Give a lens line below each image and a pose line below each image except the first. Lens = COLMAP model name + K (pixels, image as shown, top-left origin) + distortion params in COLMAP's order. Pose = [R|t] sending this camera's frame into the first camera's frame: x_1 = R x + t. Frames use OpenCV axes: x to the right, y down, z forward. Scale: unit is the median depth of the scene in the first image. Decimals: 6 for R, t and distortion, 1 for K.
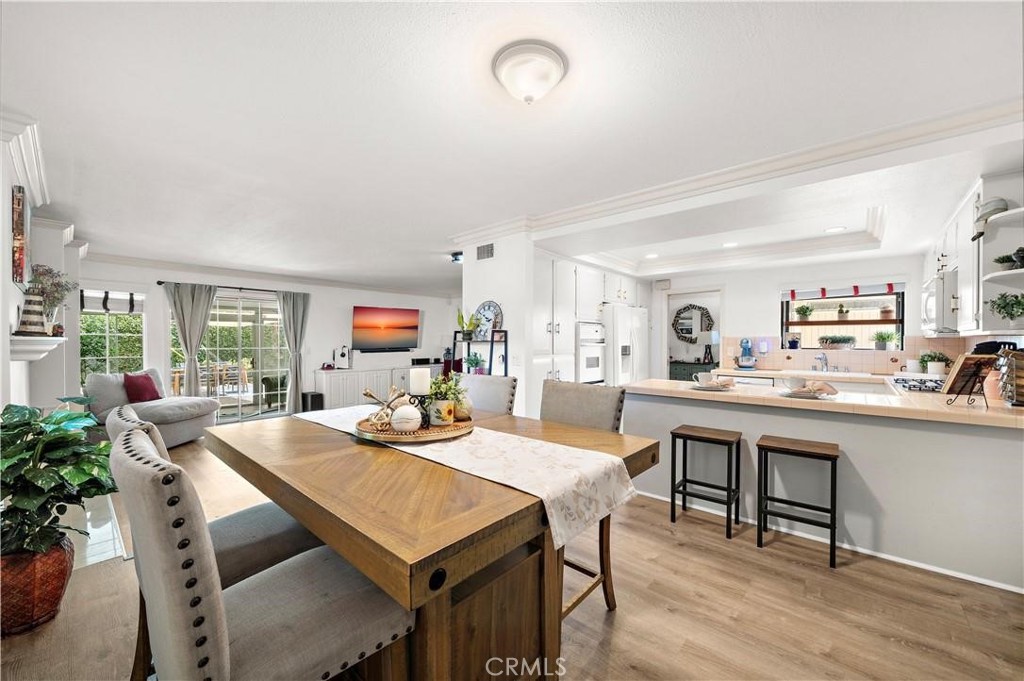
lens RADIAL K [[395.1, 0, 513.6], [0, 395.1, 343.4], [0, 0, 1]] dist [-0.001019, -0.000148]
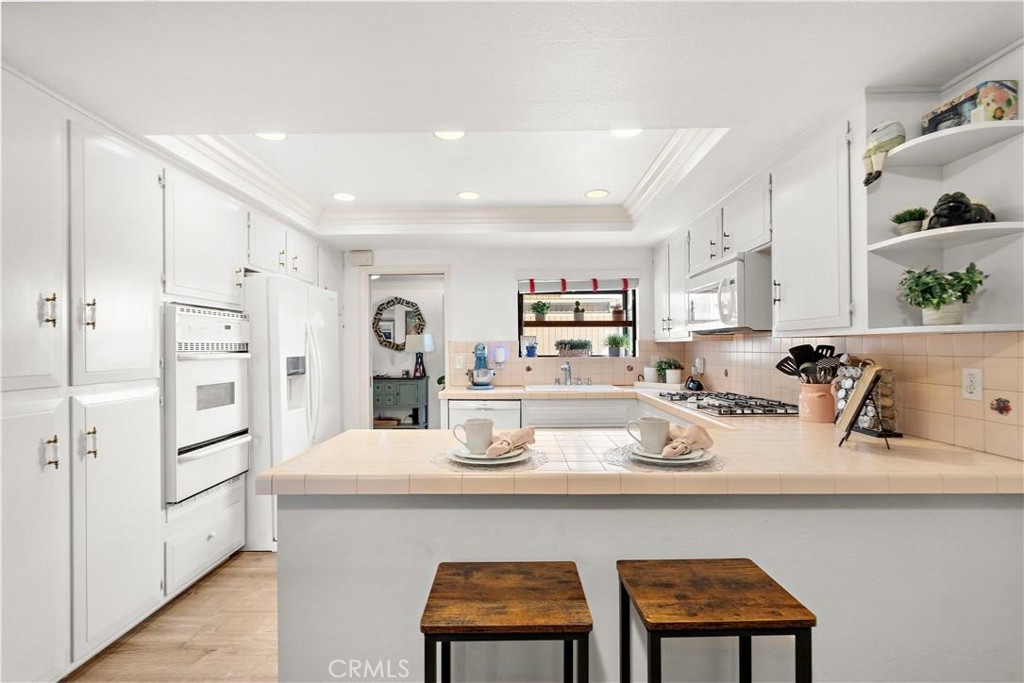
lens RADIAL K [[449.4, 0, 512.6], [0, 449.4, 346.3], [0, 0, 1]] dist [0.000987, -0.000038]
pose [[0.762139, -0.003716, 0.647402, 0.118955], [0.010508, 0.999923, -0.006631, -0.001398], [-0.647328, 0.011857, 0.762119, 0.366344]]
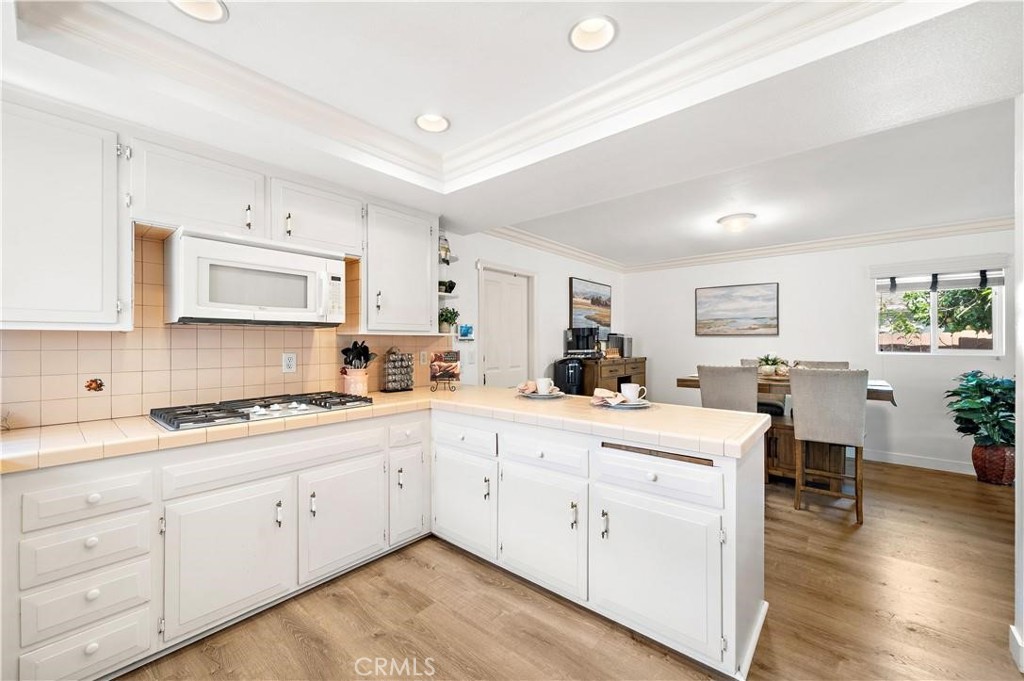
lens RADIAL K [[395.1, 0, 513.6], [0, 395.1, 343.4], [0, 0, 1]] dist [-0.001019, -0.000148]
pose [[-0.999926, 0.000969, -0.012157, 0.428688], [0.000865, 0.999963, 0.008565, -0.002949], [0.012165, 0.008554, -0.999889, 1.042555]]
